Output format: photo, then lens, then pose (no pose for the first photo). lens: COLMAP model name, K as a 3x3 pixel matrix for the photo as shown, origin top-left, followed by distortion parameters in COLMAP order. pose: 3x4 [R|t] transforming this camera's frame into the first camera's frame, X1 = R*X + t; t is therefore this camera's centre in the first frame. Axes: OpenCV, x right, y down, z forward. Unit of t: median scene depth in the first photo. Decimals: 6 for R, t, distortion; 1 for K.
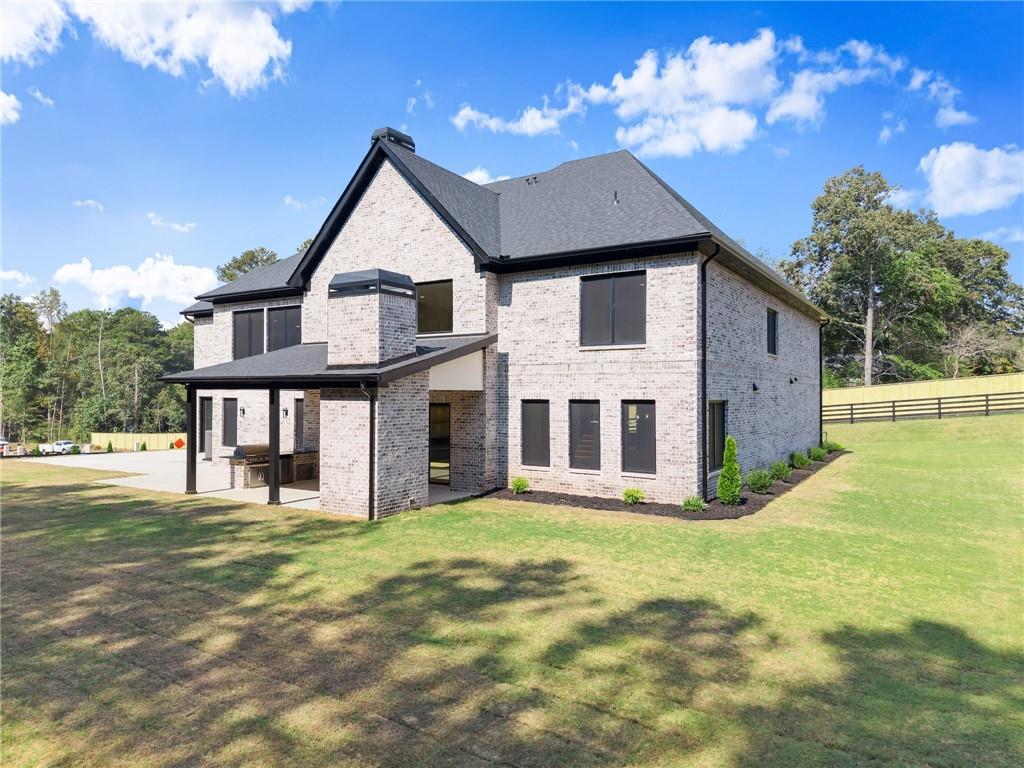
lens RADIAL K [[682.8, 0, 508.0], [0, 682.8, 384.8], [0, 0, 1]] dist [0.043447, -0.047315]
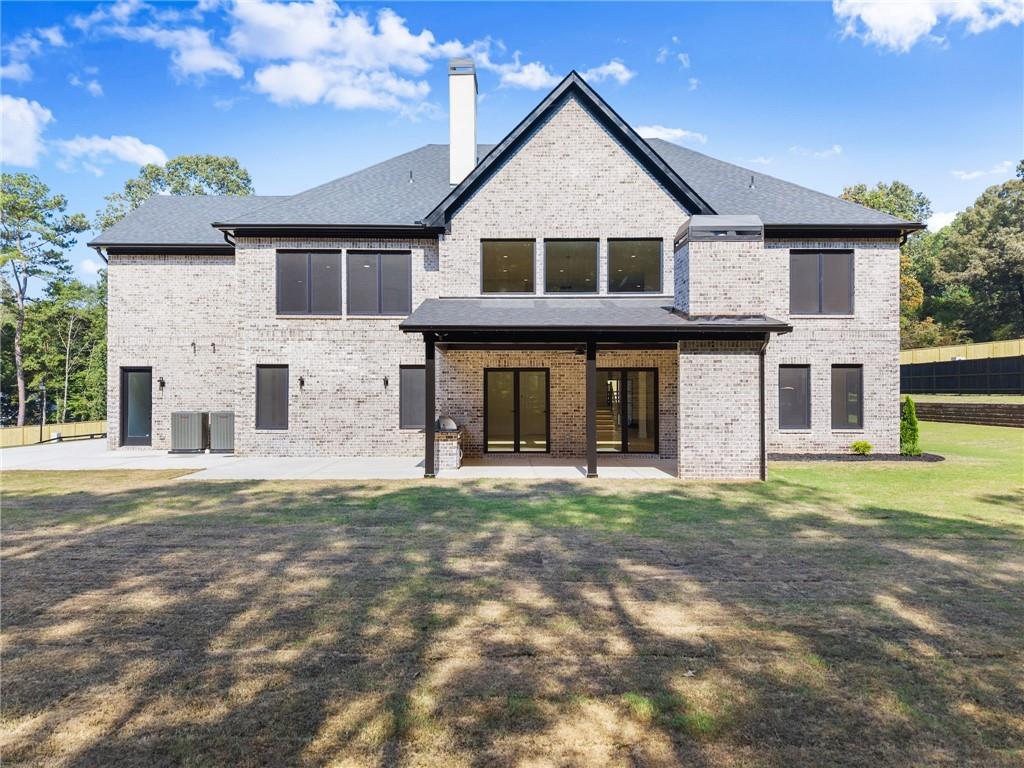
lens RADIAL K [[686.1, 0, 511.8], [0, 686.1, 380.2], [0, 0, 1]] dist [0.047310, -0.125038]
pose [[0.844957, 0.009312, 0.534753, -0.866505], [-0.006865, 0.999955, -0.006566, 0.058824], [-0.534790, 0.001877, 0.844983, 0.332509]]
